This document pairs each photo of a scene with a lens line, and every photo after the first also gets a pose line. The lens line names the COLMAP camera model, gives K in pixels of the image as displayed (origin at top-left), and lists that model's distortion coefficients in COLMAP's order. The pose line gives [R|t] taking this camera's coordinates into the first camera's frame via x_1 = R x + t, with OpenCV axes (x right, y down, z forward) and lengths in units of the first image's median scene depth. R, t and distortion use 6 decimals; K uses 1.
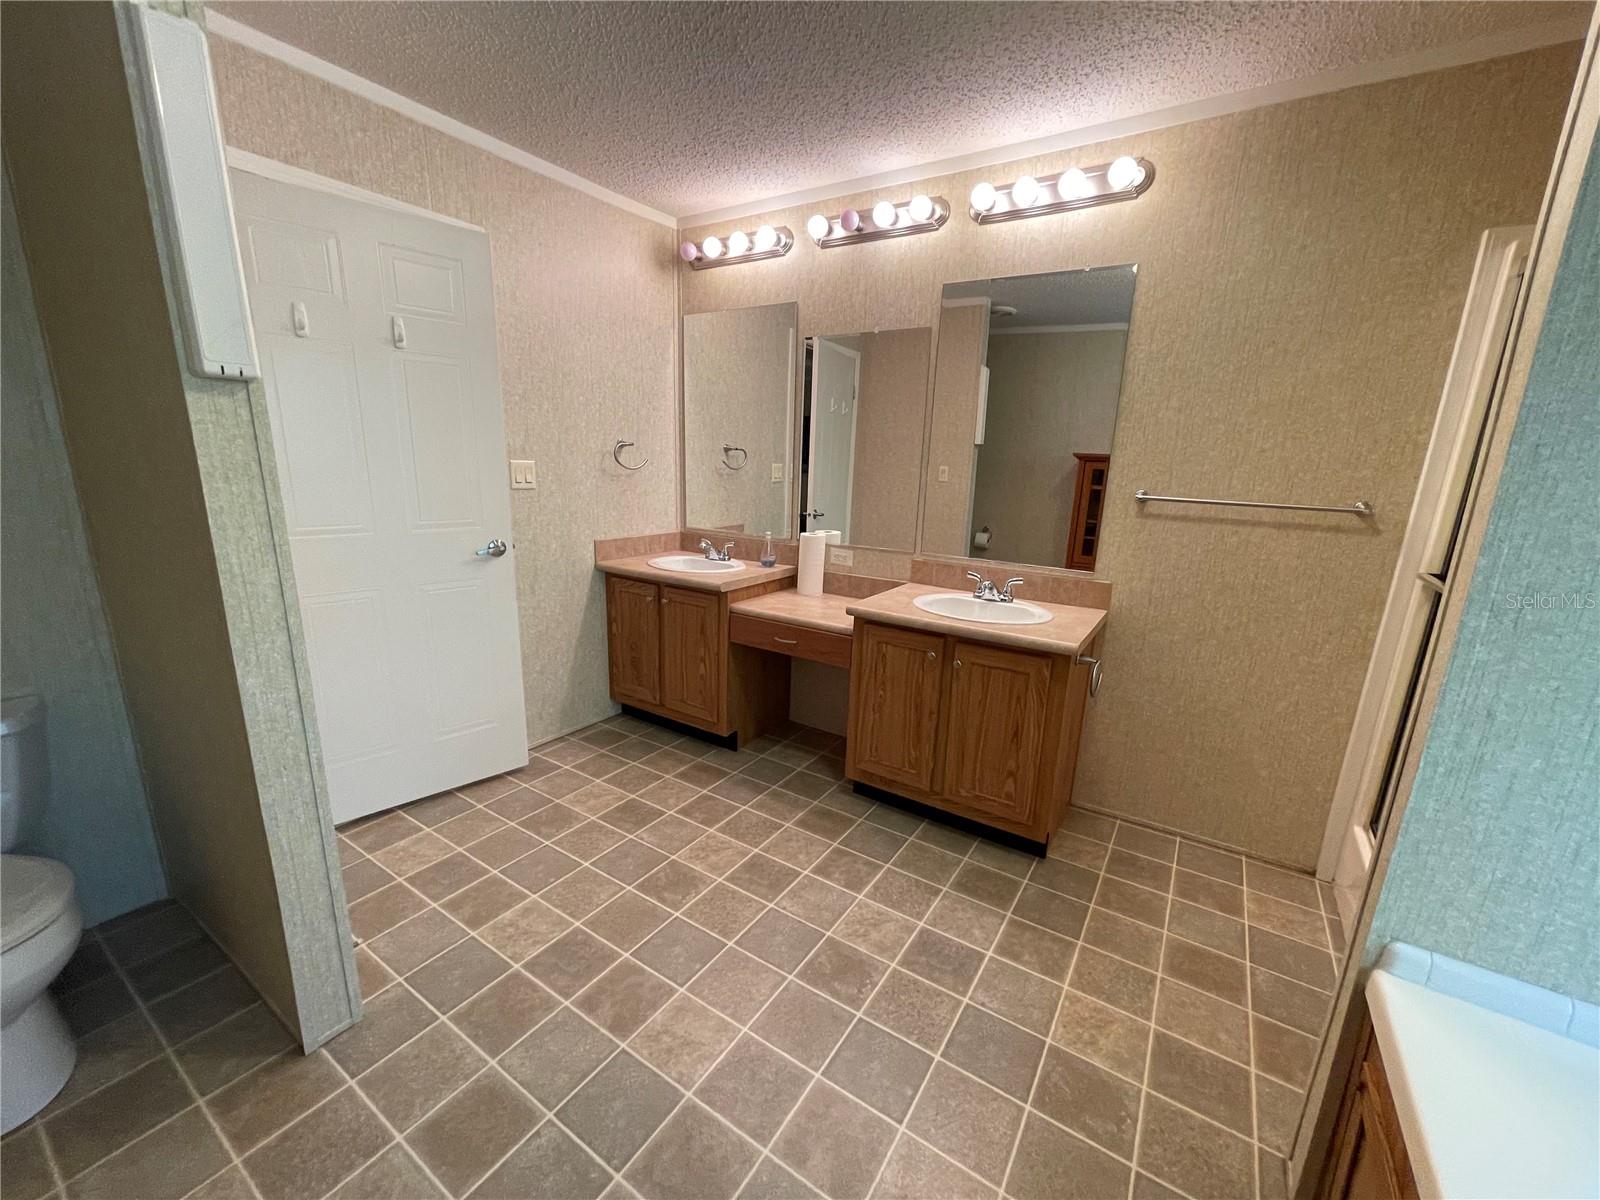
lens RADIAL K [[647.1, 0, 794.4], [0, 647.1, 602.9], [0, 0, 1]] dist [0.002477, 0.000582]
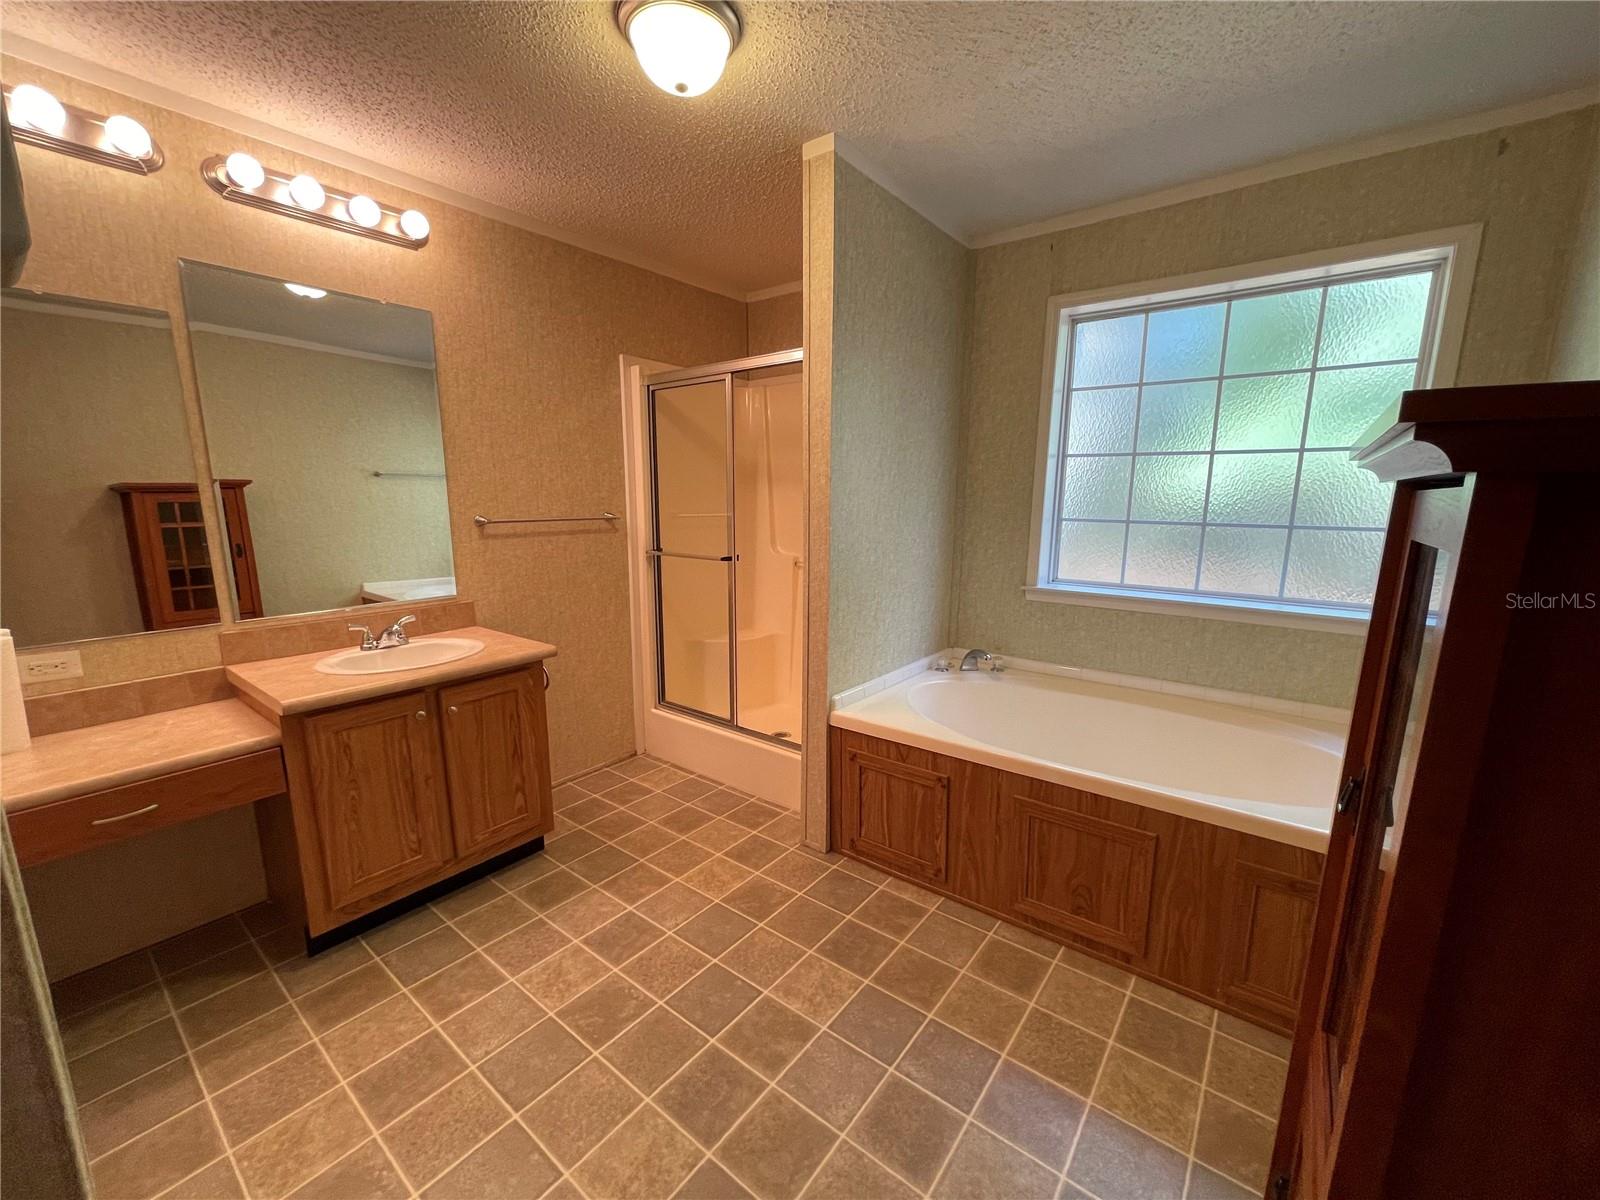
lens RADIAL K [[647.1, 0, 793.3], [0, 647.1, 603.8], [0, 0, 1]] dist [0.002477, 0.000582]
pose [[0.082118, -0.200843, 0.976176, -0.587621], [0.226685, 0.957574, 0.177947, -0.107236], [-0.970500, 0.206672, 0.124163, 0.372562]]
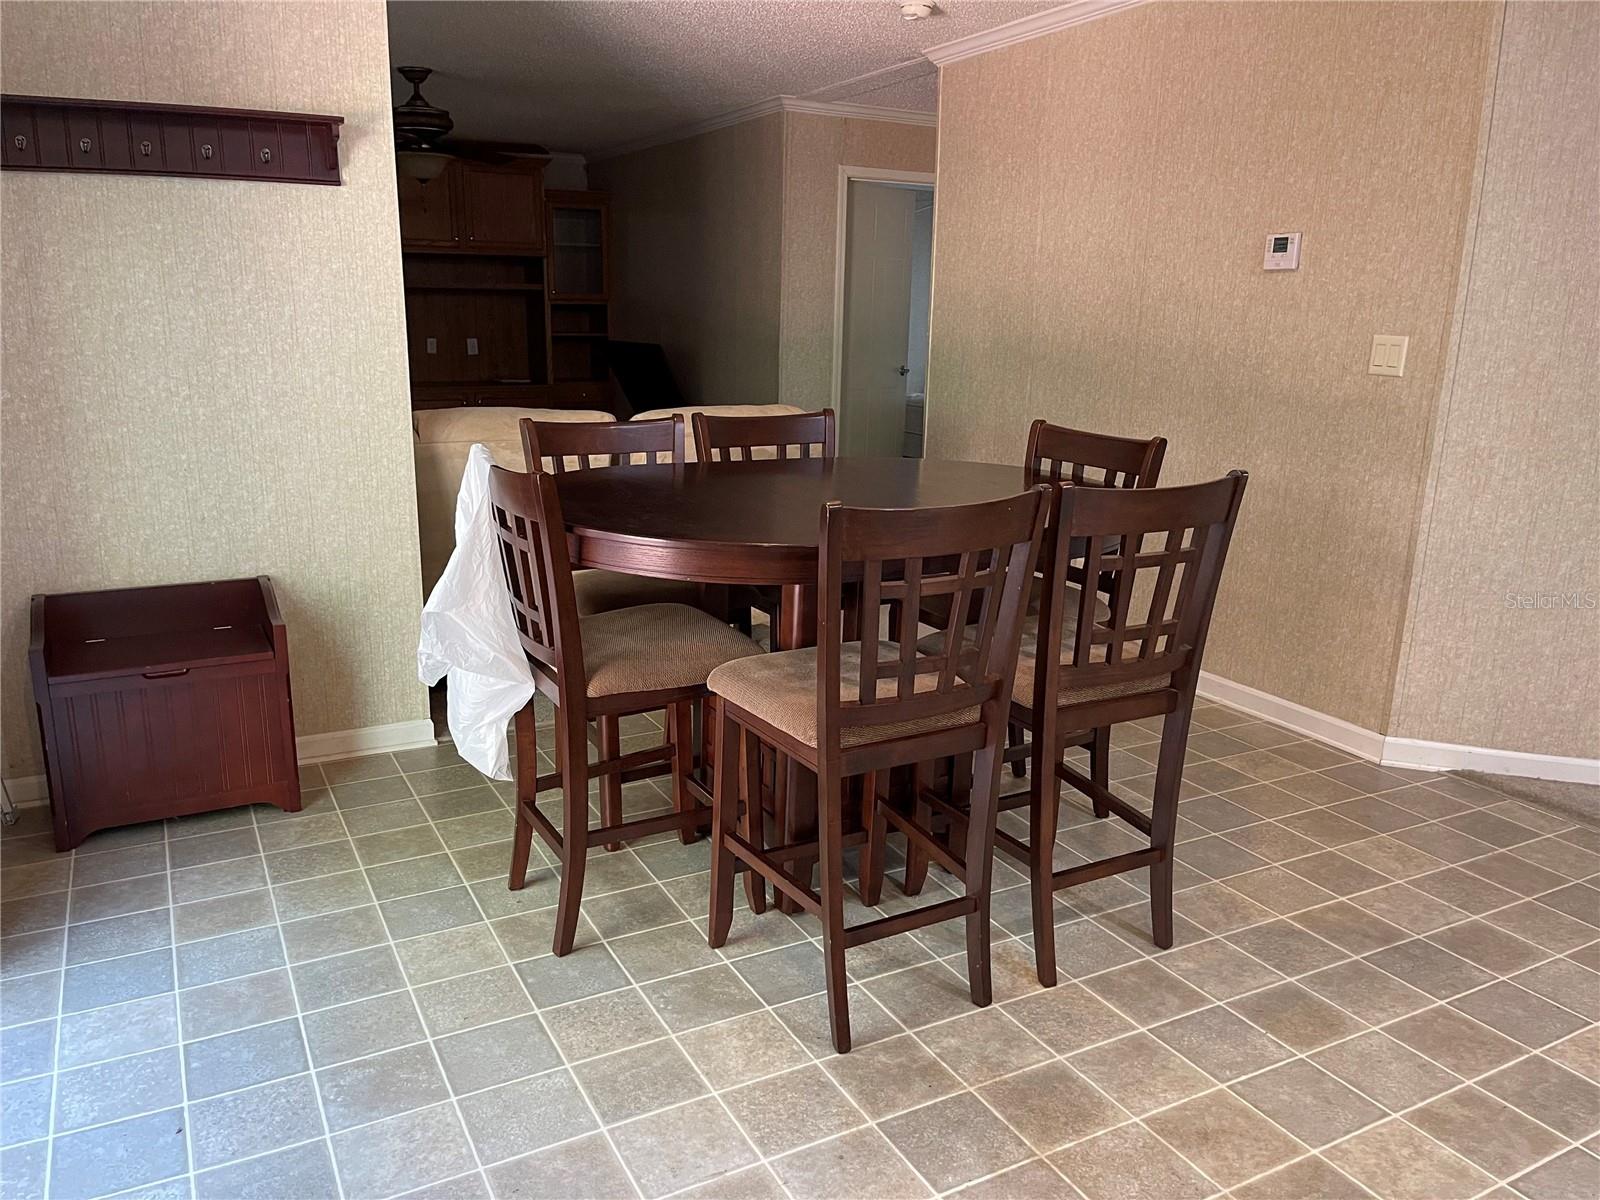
lens RADIAL K [[1190.1, 0, 797.9], [0, 1190.1, 600.5], [0, 0, 1]] dist [0.068362, -0.083581]
pose [[-0.470755, 0.187208, -0.862173, 1.477619], [-0.220406, 0.921289, 0.320388, -0.420194], [0.854290, 0.340852, -0.392440, 1.937878]]
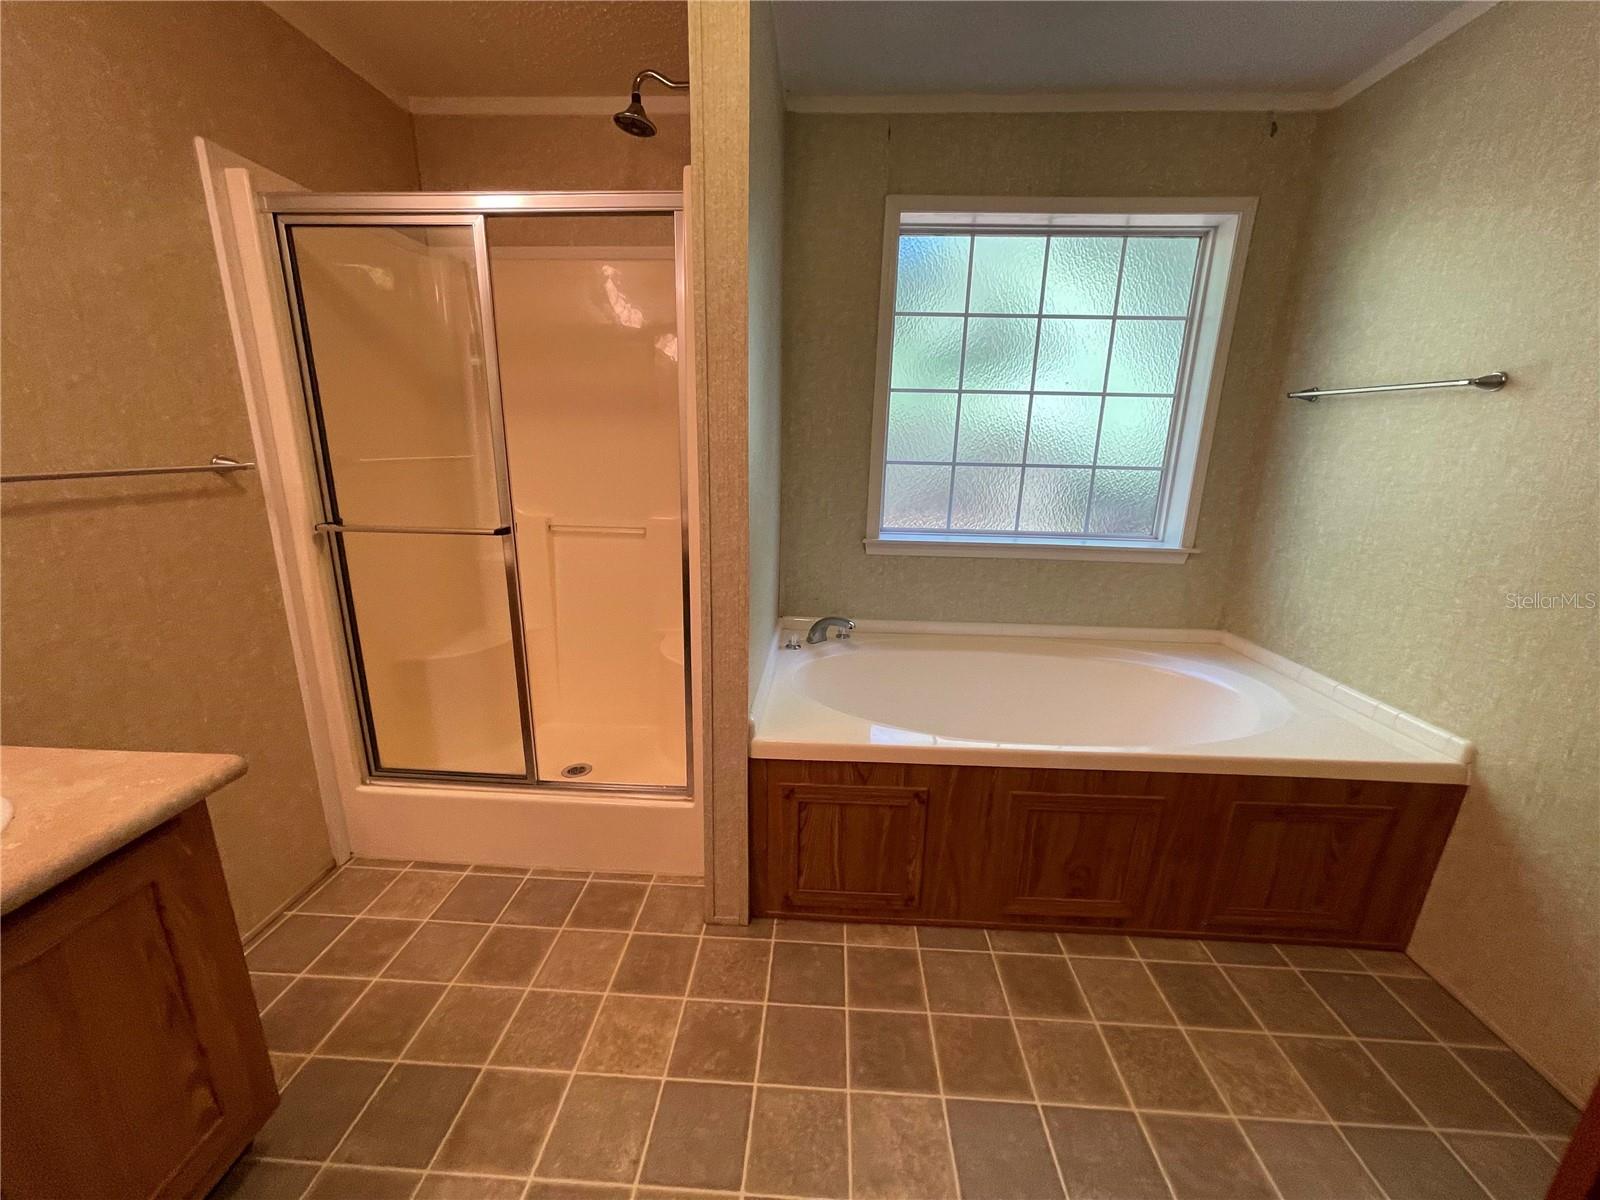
lens RADIAL K [[647.1, 0, 790.9], [0, 647.1, 607.8], [0, 0, 1]] dist [0.002477, 0.000582]
pose [[-0.504994, -0.260468, 0.822884, -0.183177], [0.163203, 0.907366, 0.387365, -0.161682], [-0.847553, 0.329914, -0.415705, 0.709240]]
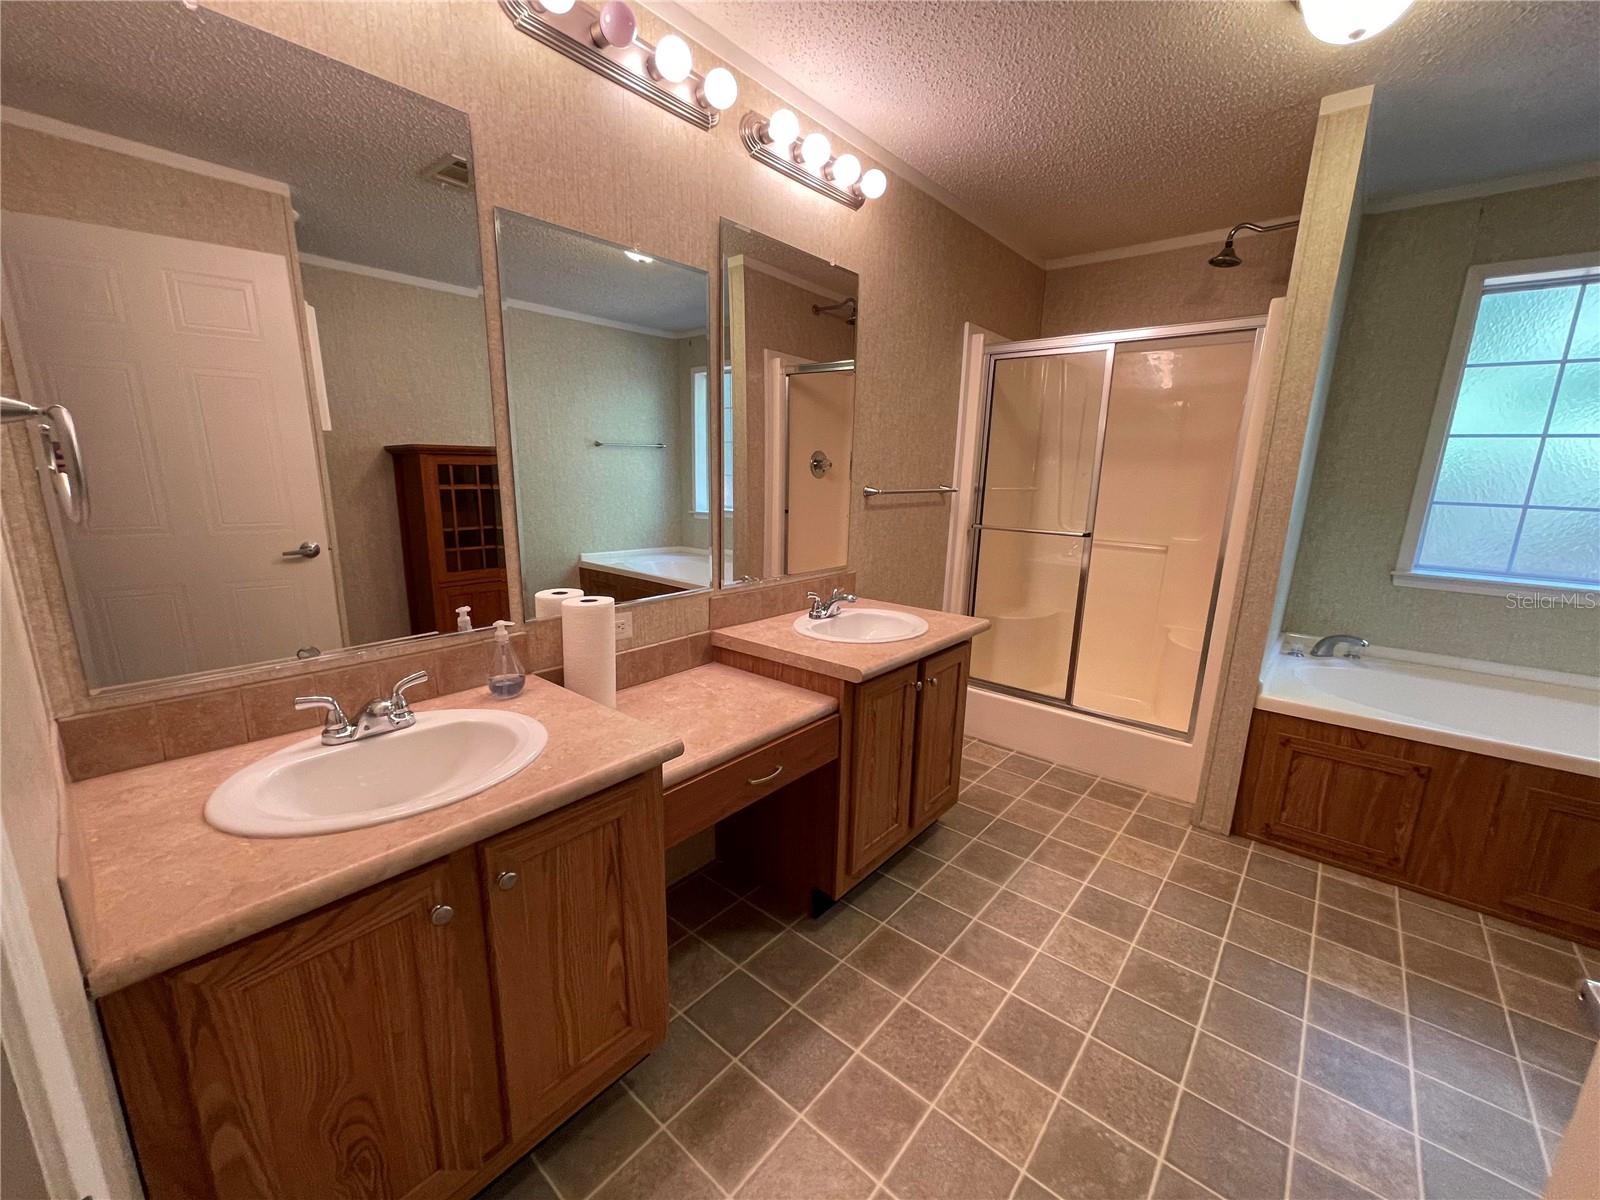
lens RADIAL K [[647.1, 0, 802.8], [0, 647.1, 603.0], [0, 0, 1]] dist [0.002477, 0.000582]
pose [[0.119542, -0.232039, 0.965333, -0.643093], [0.206271, 0.956894, 0.204467, -0.241823], [-0.971165, 0.174678, 0.162252, 1.004451]]
